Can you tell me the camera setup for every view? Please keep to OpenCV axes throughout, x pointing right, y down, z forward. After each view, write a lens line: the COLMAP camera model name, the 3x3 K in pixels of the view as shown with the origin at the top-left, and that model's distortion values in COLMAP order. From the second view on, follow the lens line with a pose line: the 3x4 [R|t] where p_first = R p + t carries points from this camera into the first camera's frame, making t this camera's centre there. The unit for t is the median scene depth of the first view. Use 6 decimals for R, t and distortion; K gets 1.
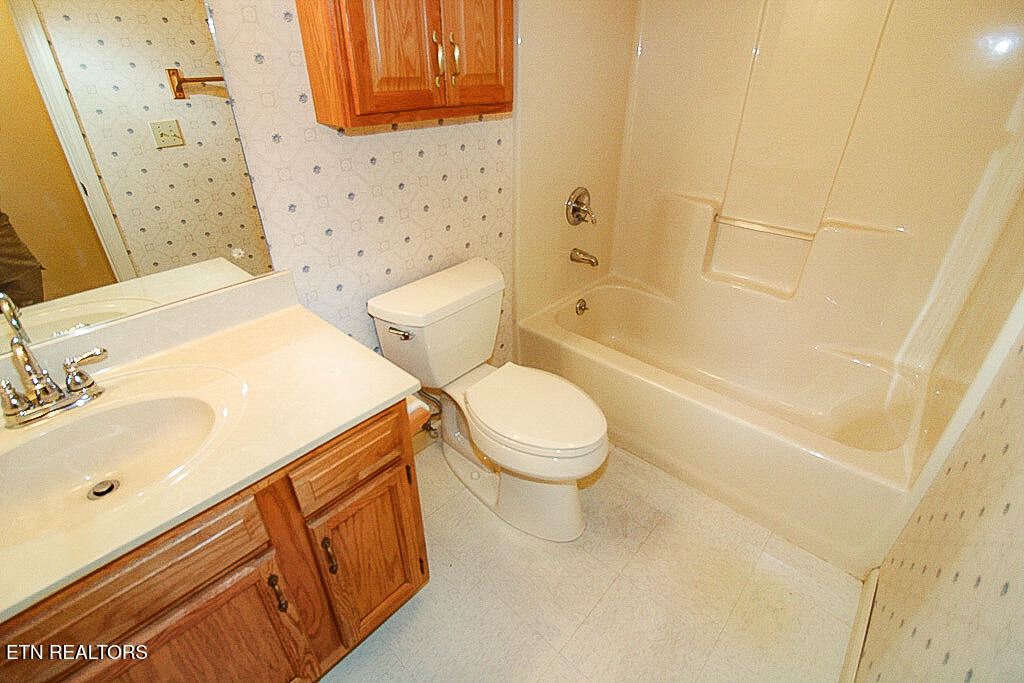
lens RADIAL K [[481.2, 0, 512.1], [0, 481.2, 328.6], [0, 0, 1]] dist [0.011493, -0.015674]
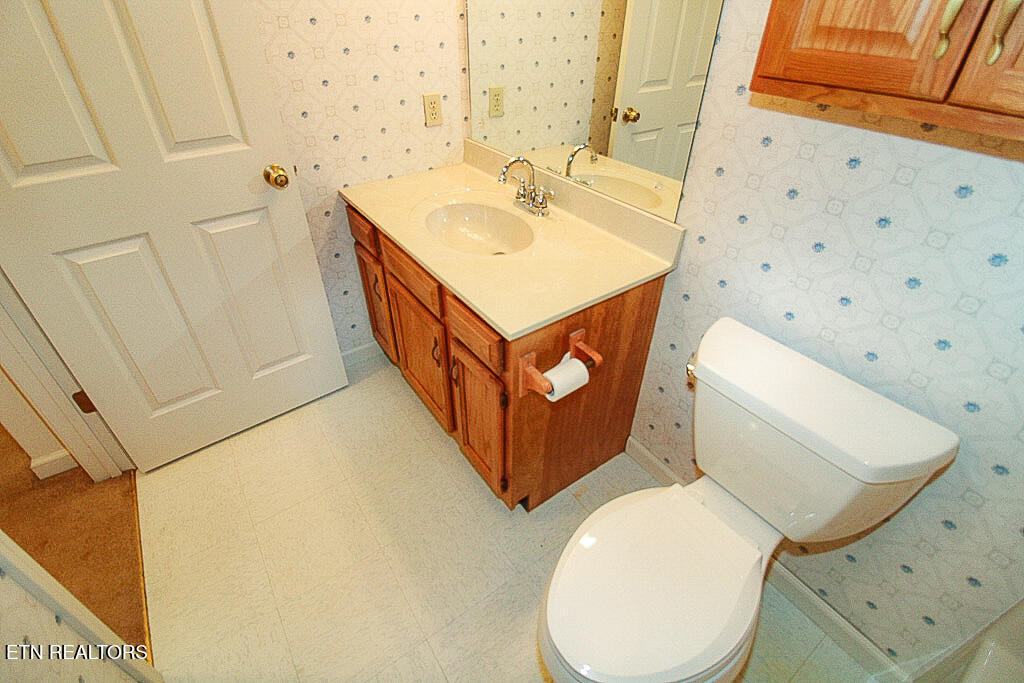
lens RADIAL K [[481.2, 0, 512.1], [0, 481.2, 328.6], [0, 0, 1]] dist [0.011493, -0.015674]
pose [[-0.214949, 0.565065, -0.796554, 0.302754], [-0.483262, 0.647225, 0.589540, -0.247967], [0.848678, 0.511666, 0.133955, 0.437036]]
